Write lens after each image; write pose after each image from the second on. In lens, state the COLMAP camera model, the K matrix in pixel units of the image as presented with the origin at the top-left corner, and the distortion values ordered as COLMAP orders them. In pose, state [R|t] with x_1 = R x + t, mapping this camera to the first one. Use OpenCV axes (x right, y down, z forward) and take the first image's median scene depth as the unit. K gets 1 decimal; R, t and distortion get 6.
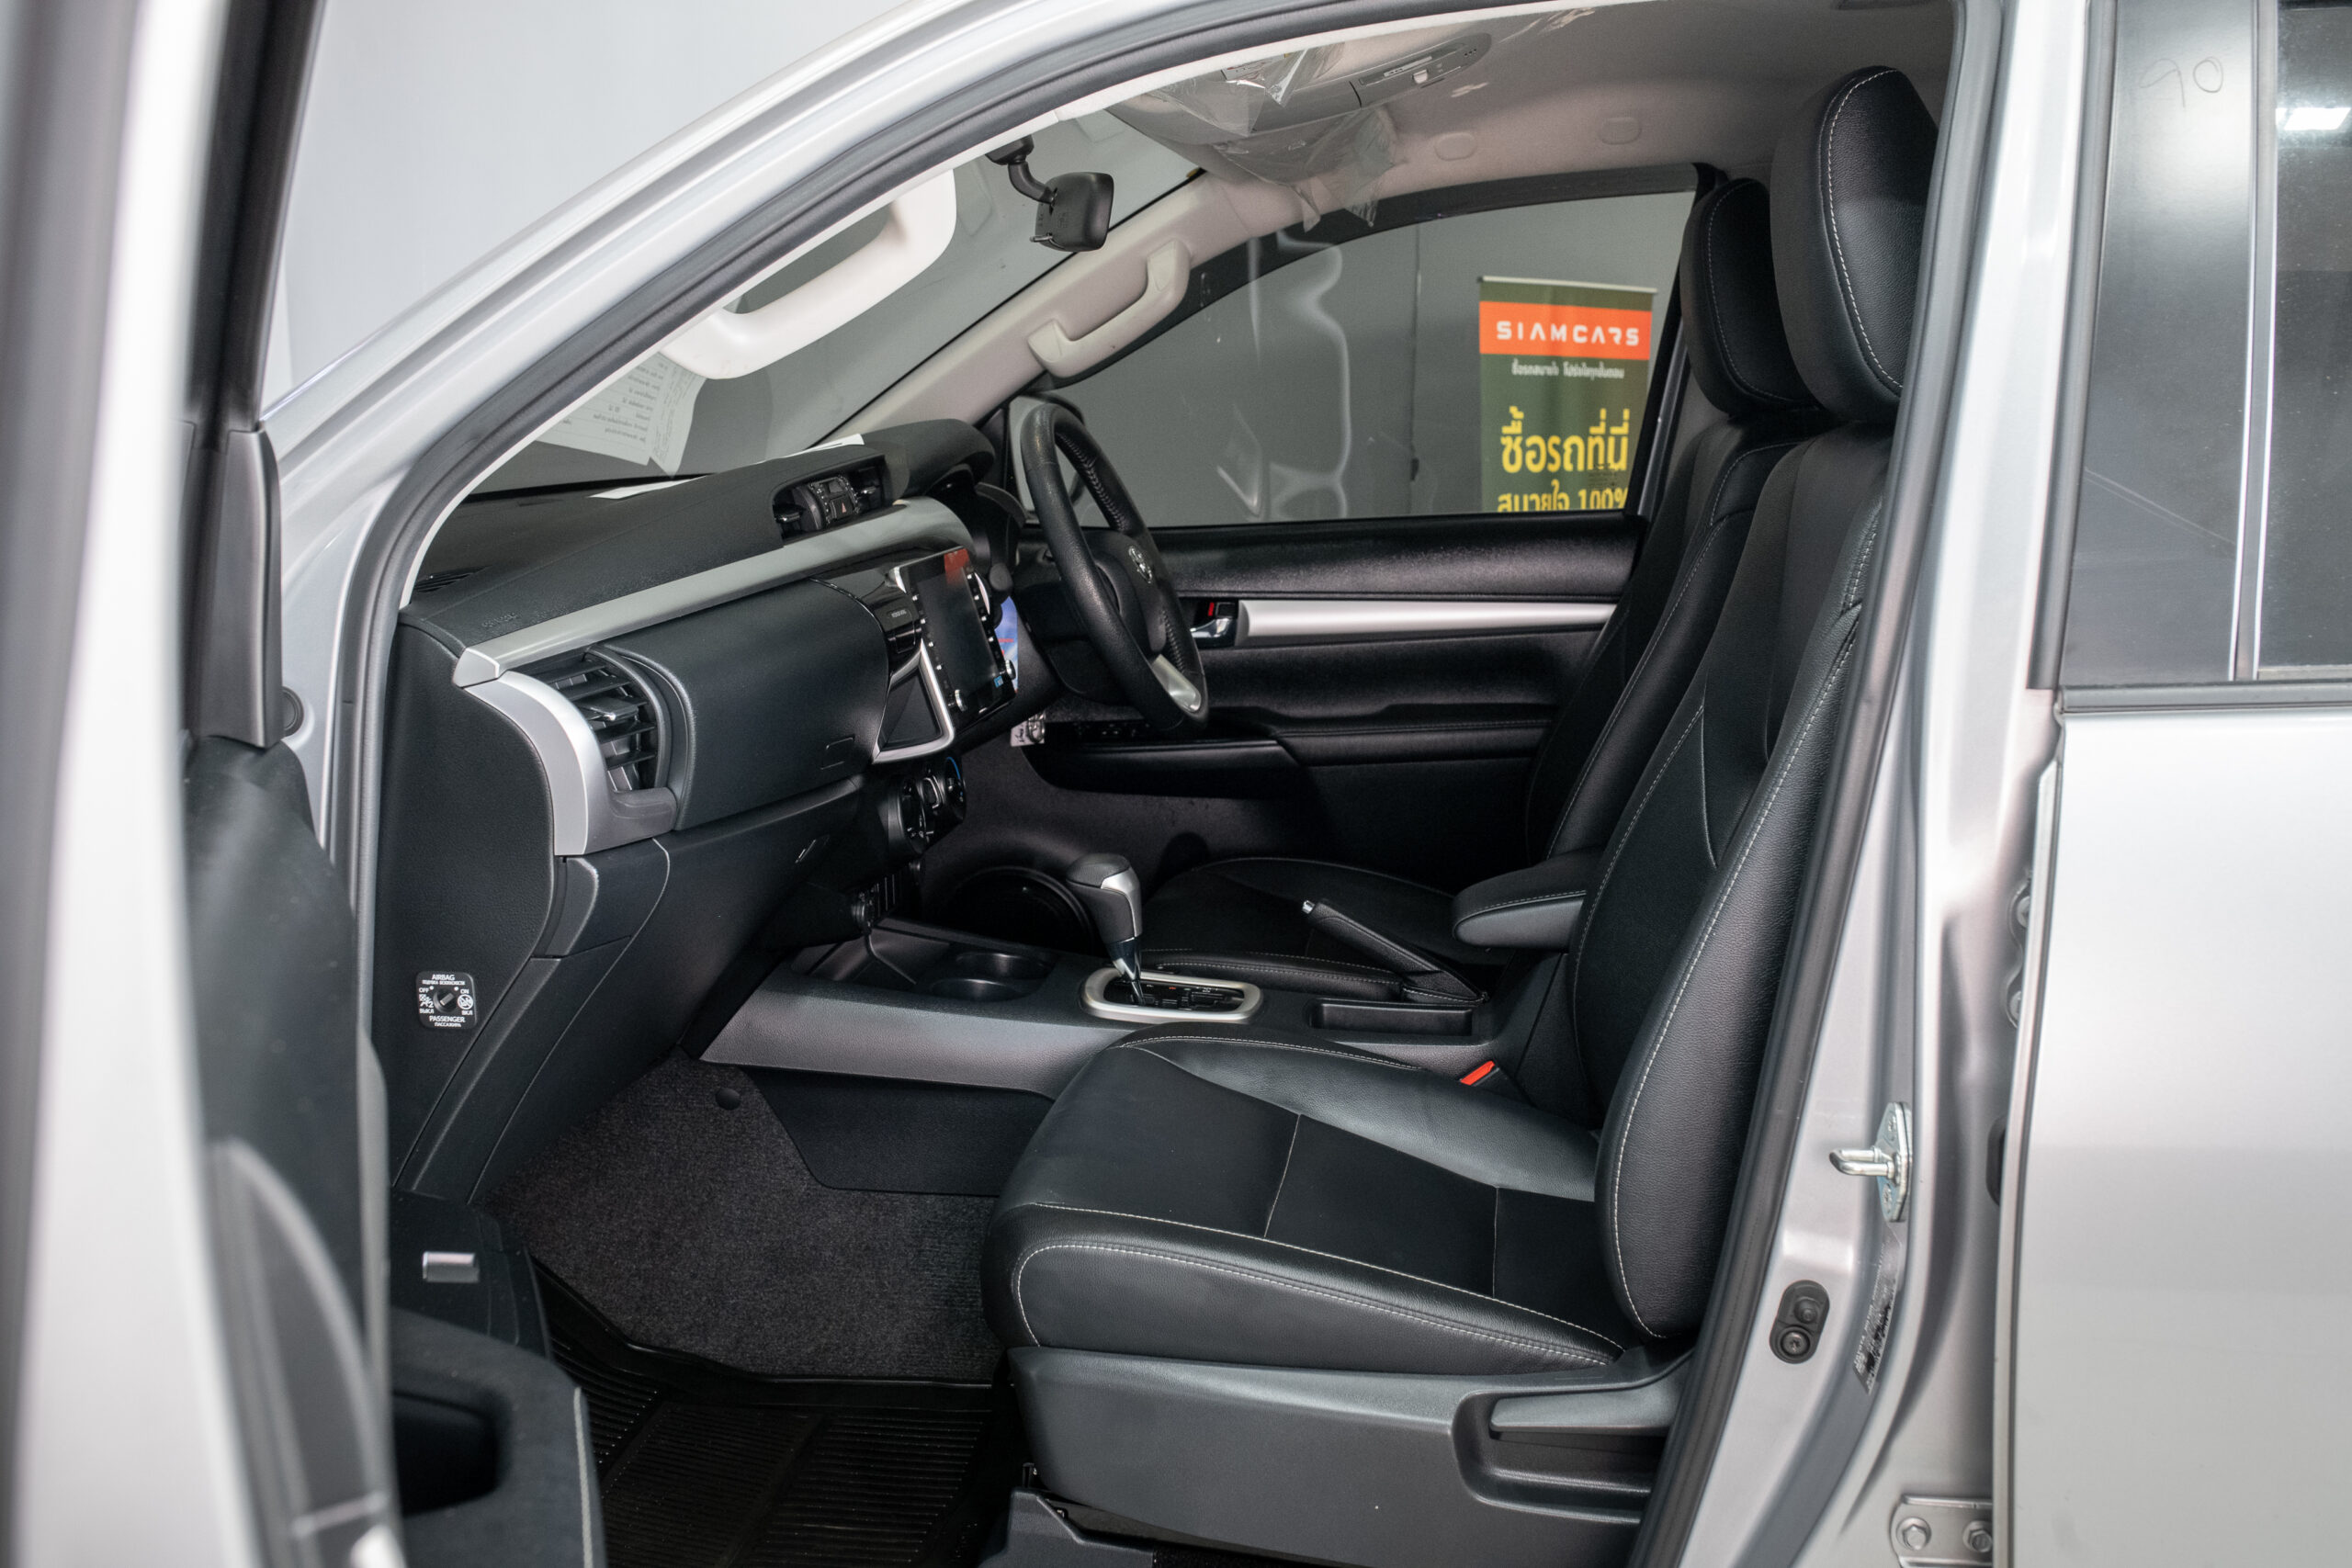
lens RADIAL K [[2286.0, 0, 1176.0], [0, 2286.0, 784.0], [0, 0, 1]] dist [-0.055222, -0.004971]
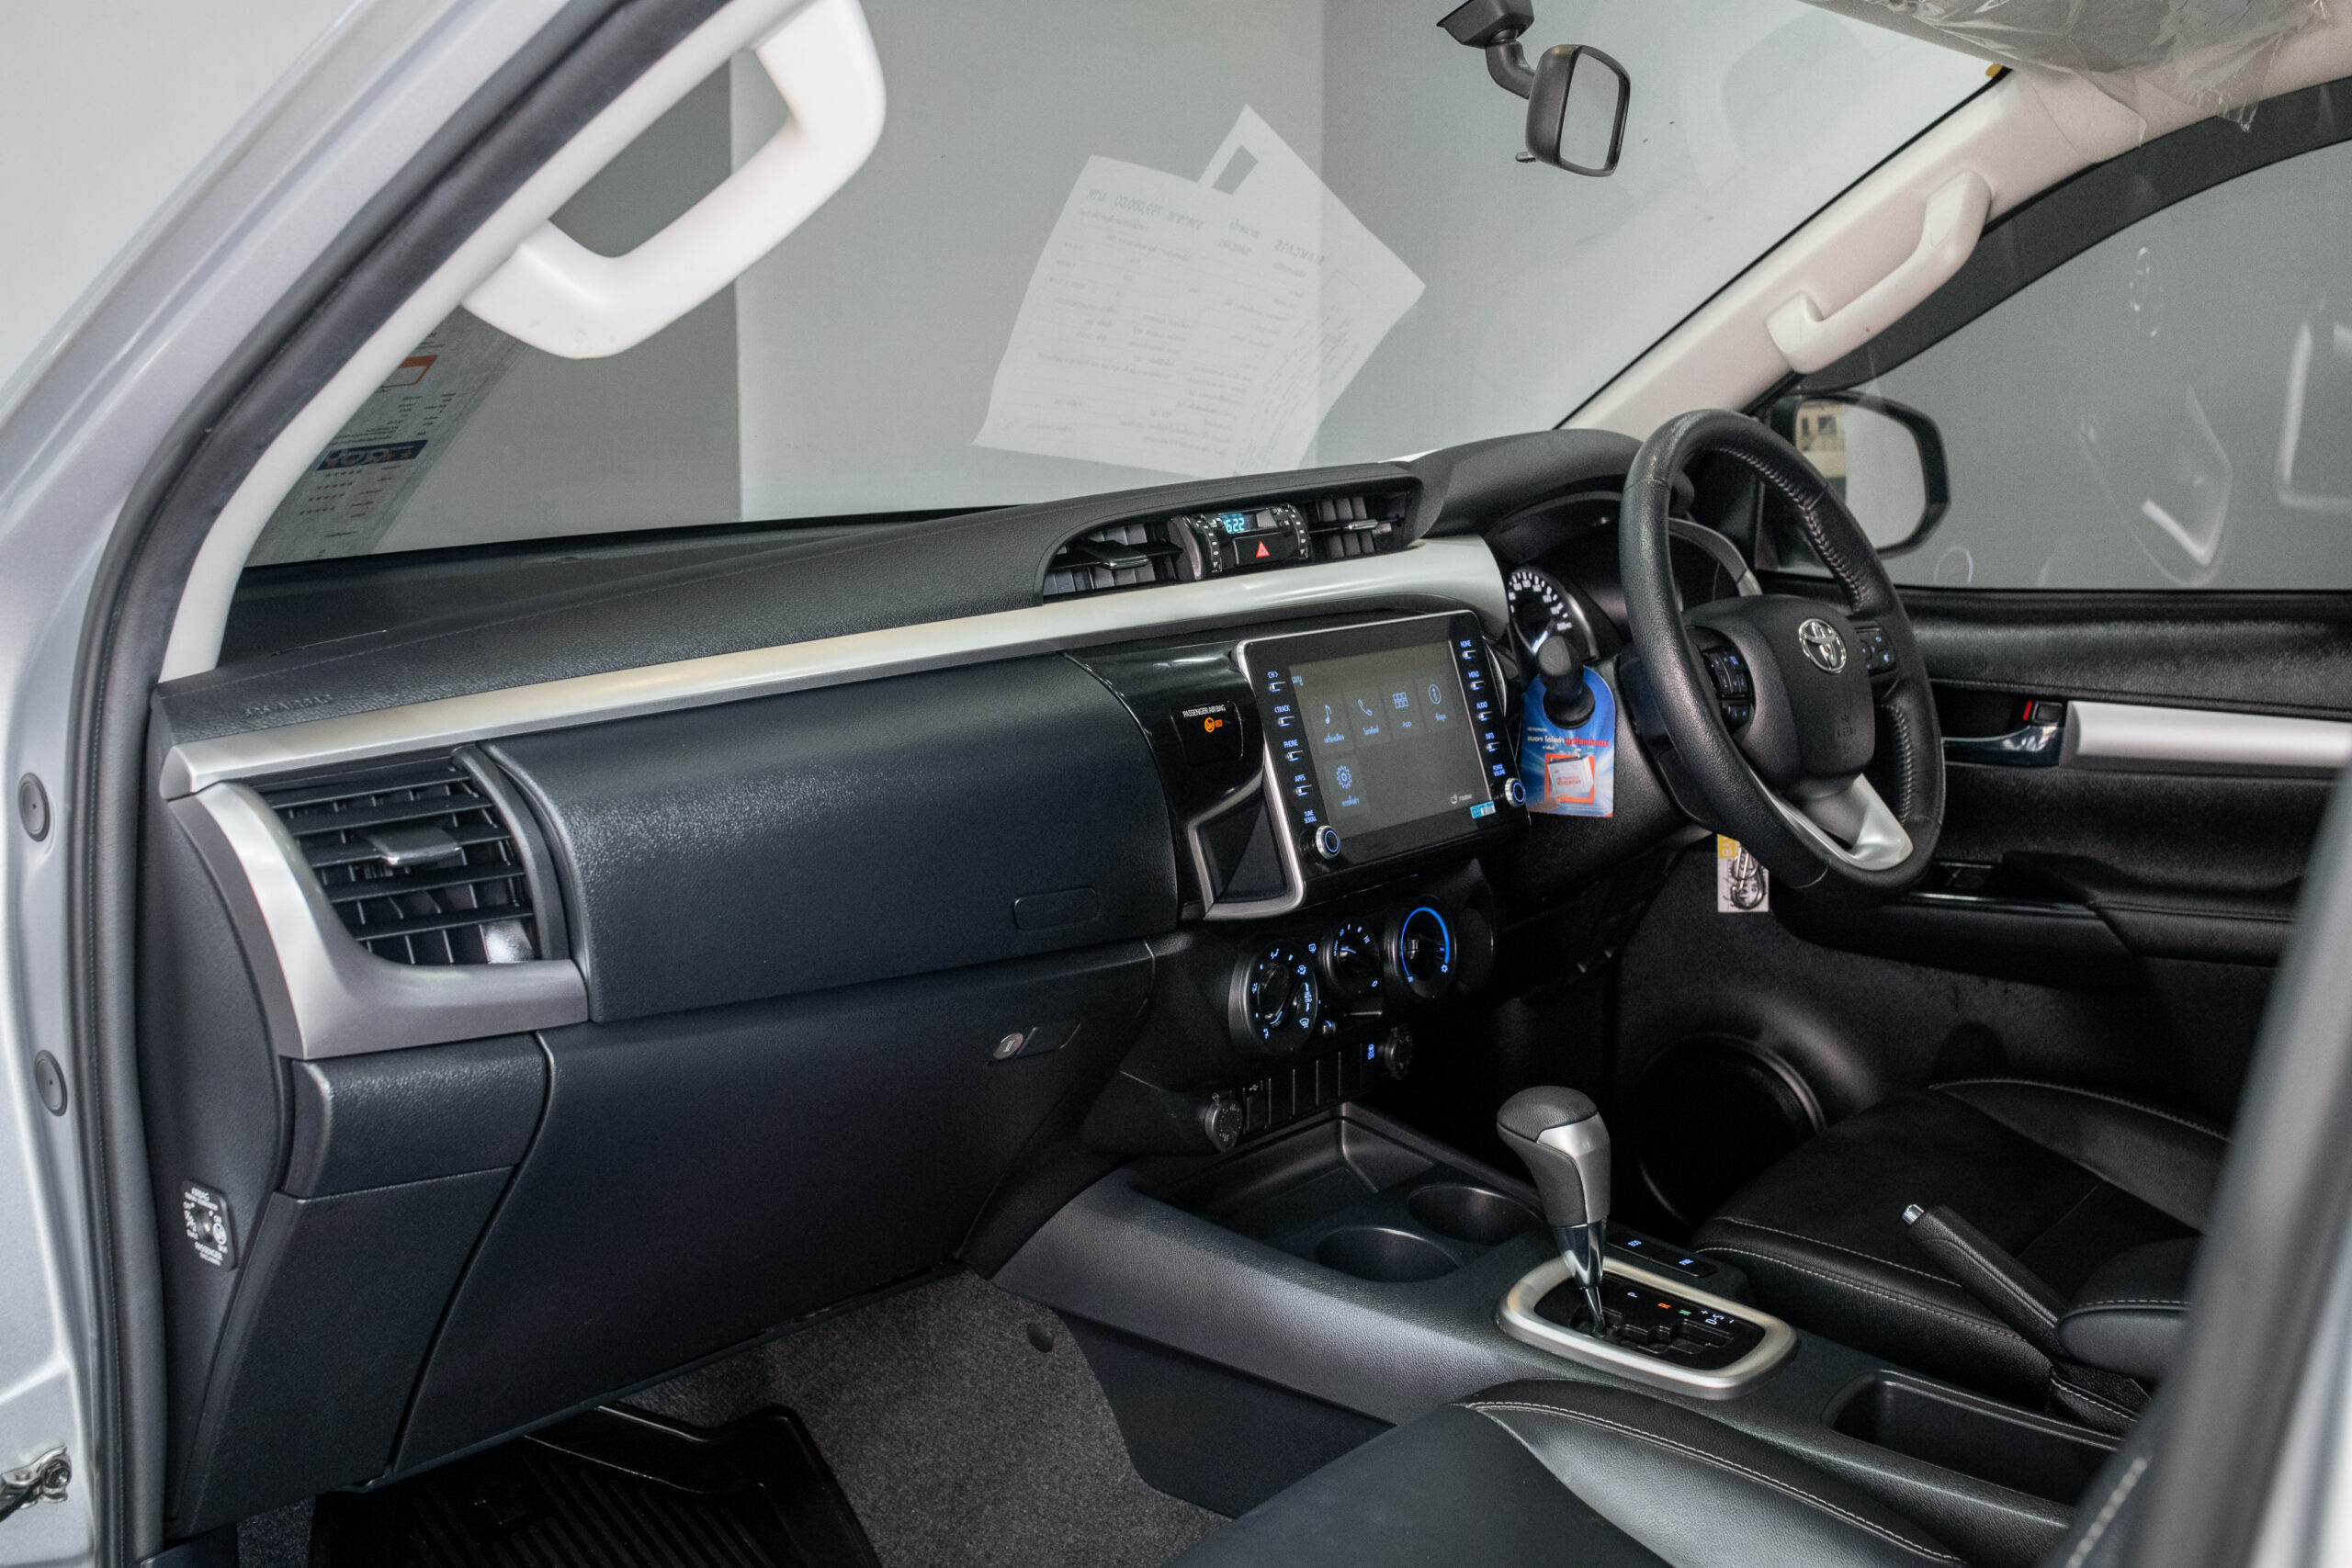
lens RADIAL K [[2286.0, 0, 1176.0], [0, 2286.0, 784.0], [0, 0, 1]] dist [-0.055222, -0.004971]
pose [[0.849081, 0.093353, -0.519949, 0.207844], [-0.094017, 0.995253, 0.025159, -0.063395], [0.519829, 0.027522, 0.853827, 0.378413]]
